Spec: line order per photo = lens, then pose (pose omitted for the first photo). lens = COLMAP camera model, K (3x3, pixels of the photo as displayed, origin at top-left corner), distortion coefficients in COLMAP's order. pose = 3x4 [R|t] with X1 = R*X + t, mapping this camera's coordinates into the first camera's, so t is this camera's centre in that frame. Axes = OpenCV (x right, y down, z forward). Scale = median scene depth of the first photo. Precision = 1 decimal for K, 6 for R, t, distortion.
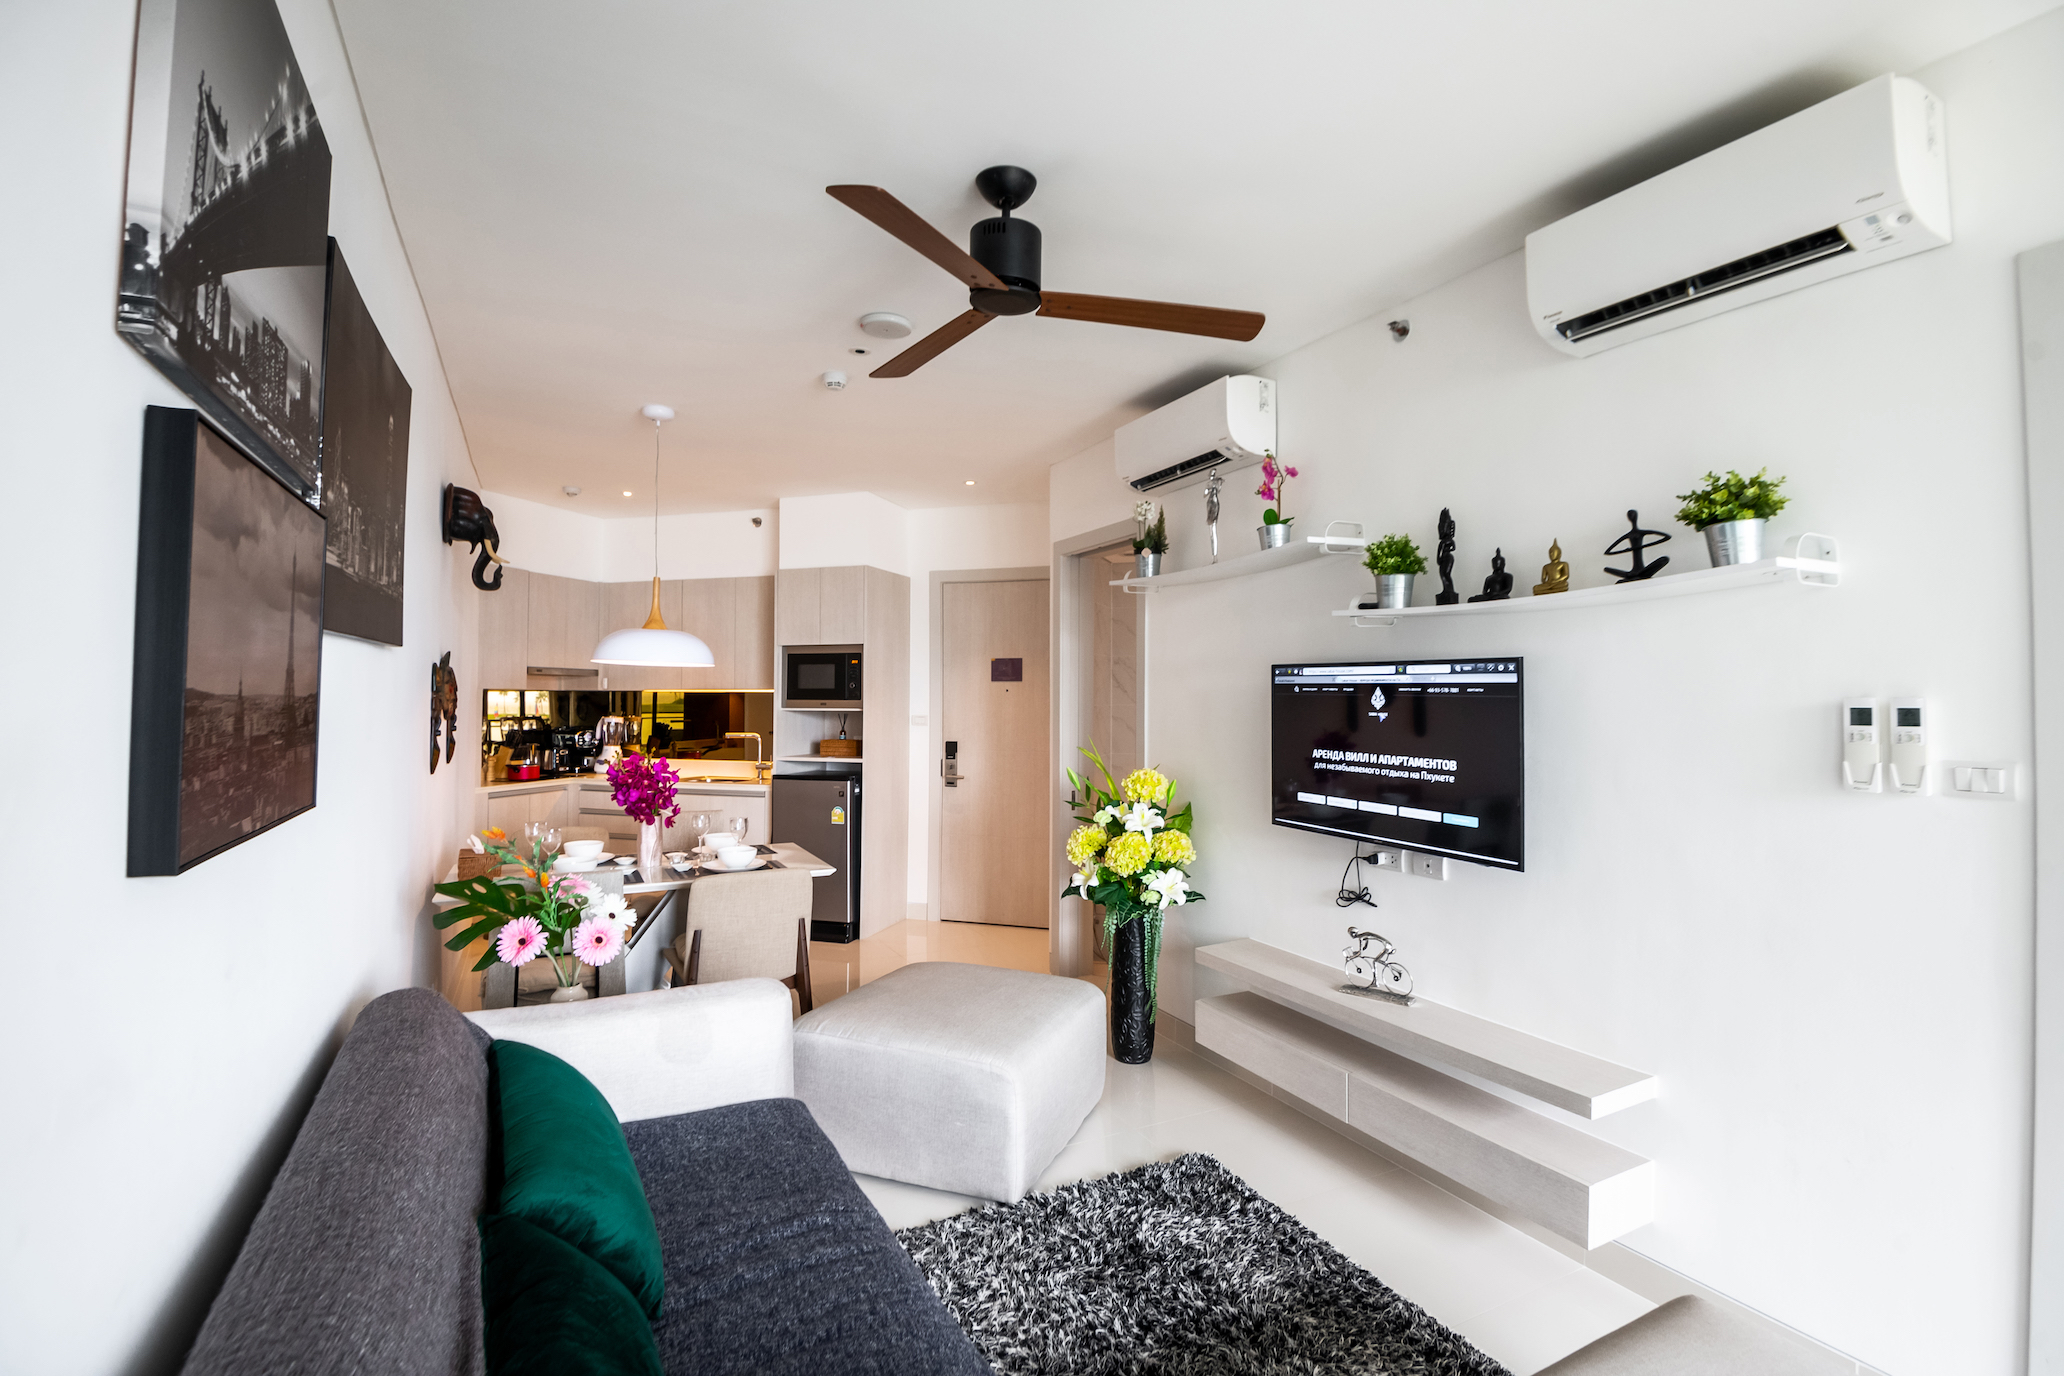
lens RADIAL K [[954.0, 0, 1048.6], [0, 954.0, 674.9], [0, 0, 1]] dist [0.001991, -0.019561]
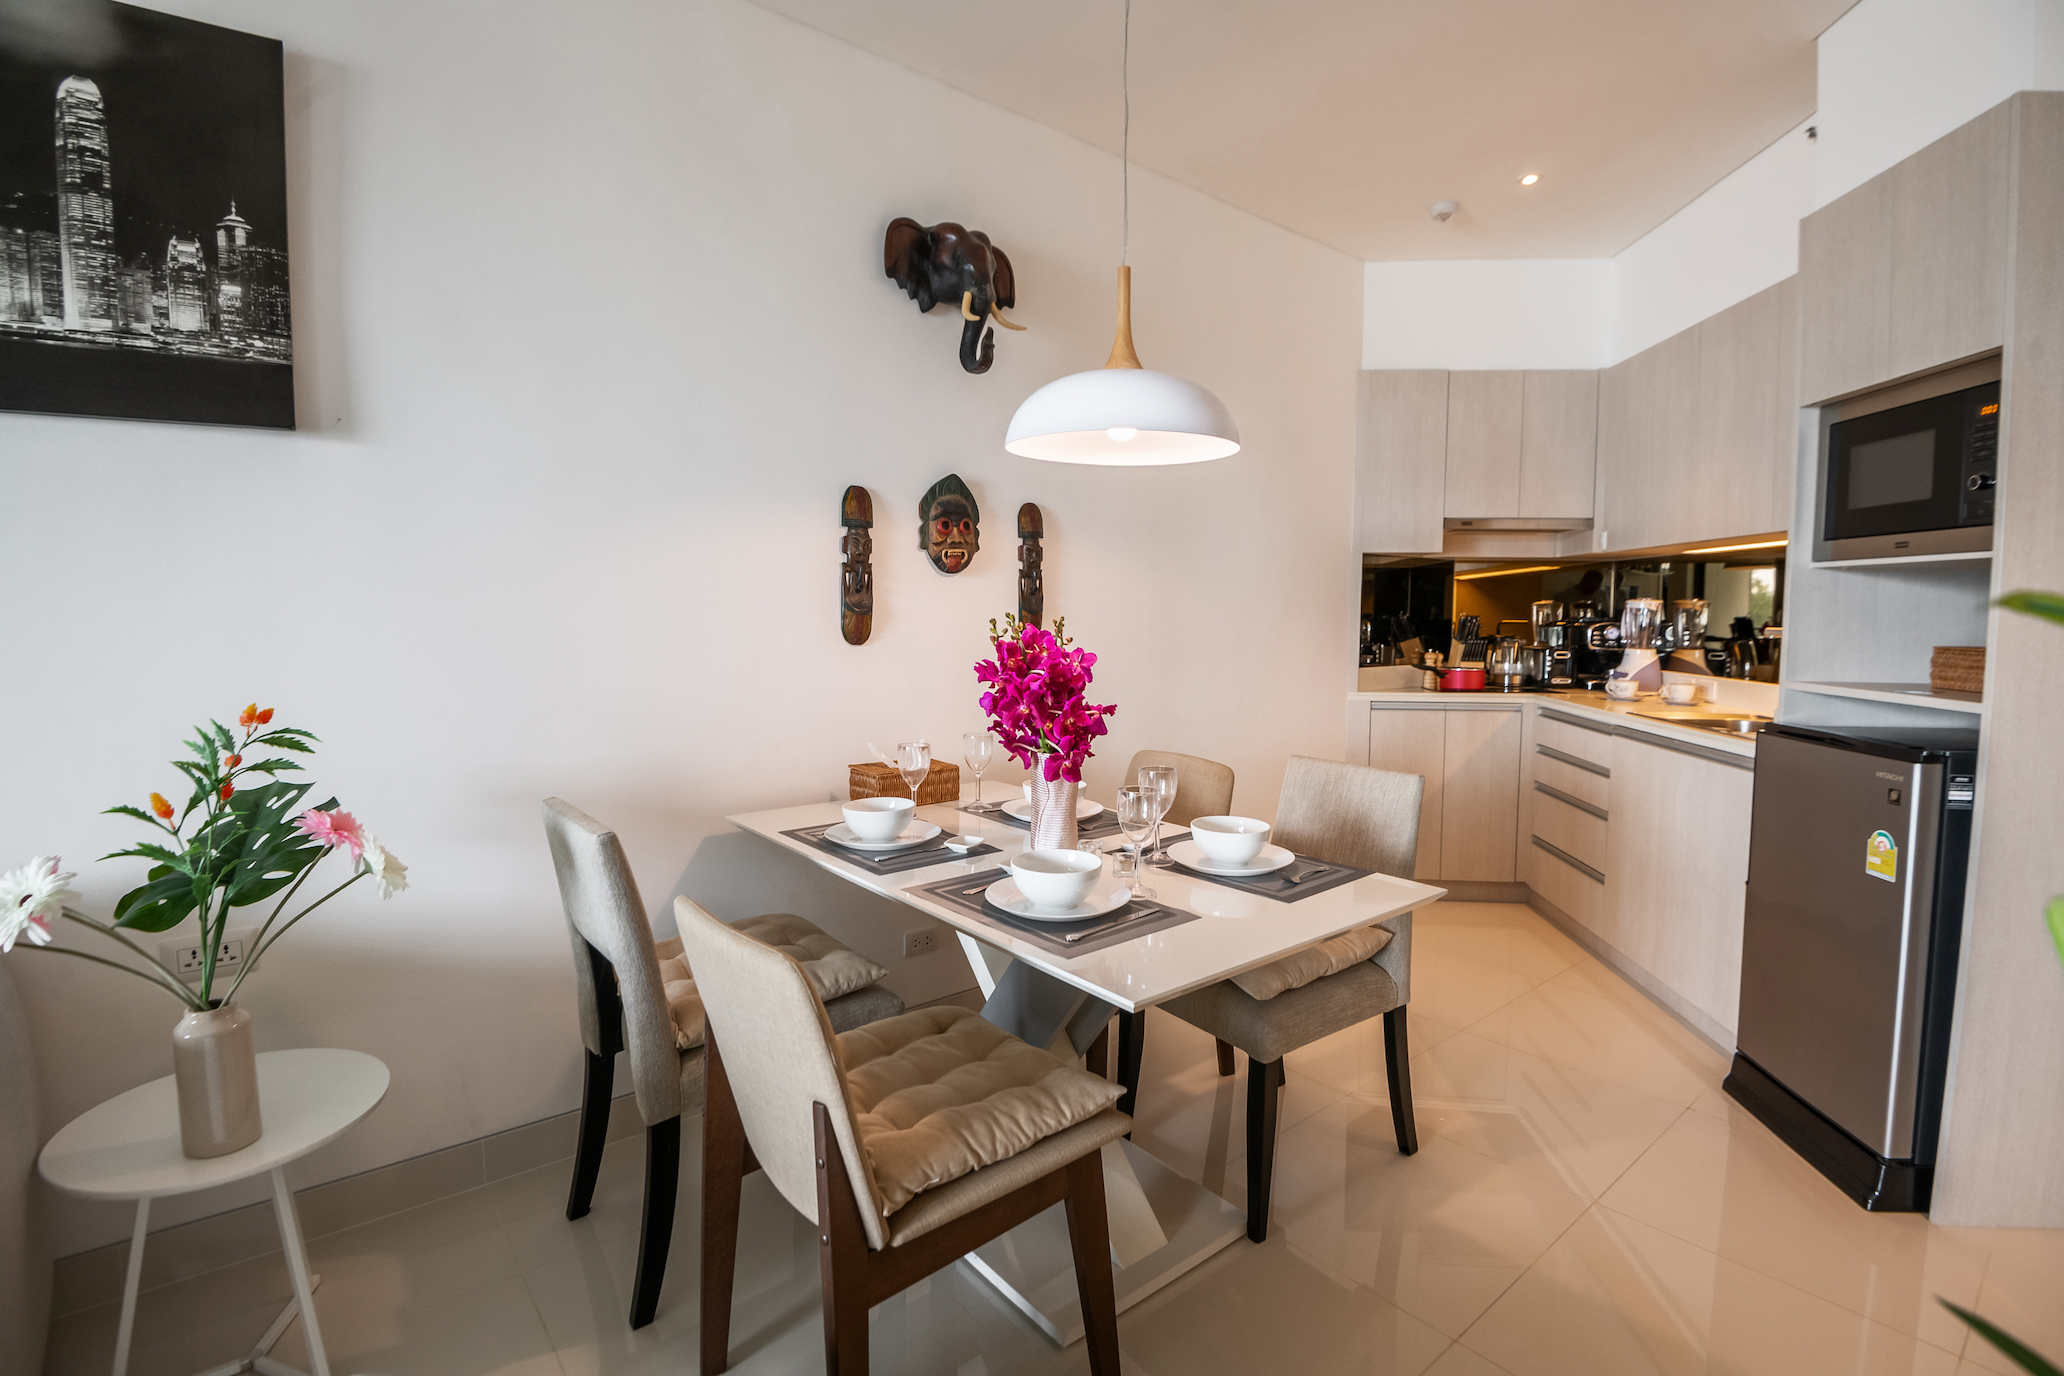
lens RADIAL K [[969.0, 0, 1039.7], [0, 969.0, 671.0], [0, 0, 1]] dist [-0.011212, -0.010991]
pose [[0.210137, 0.062839, -0.975650, 0.055290], [0.018522, 0.997497, 0.068236, 0.048662], [0.977496, -0.032410, 0.208447, 0.619188]]
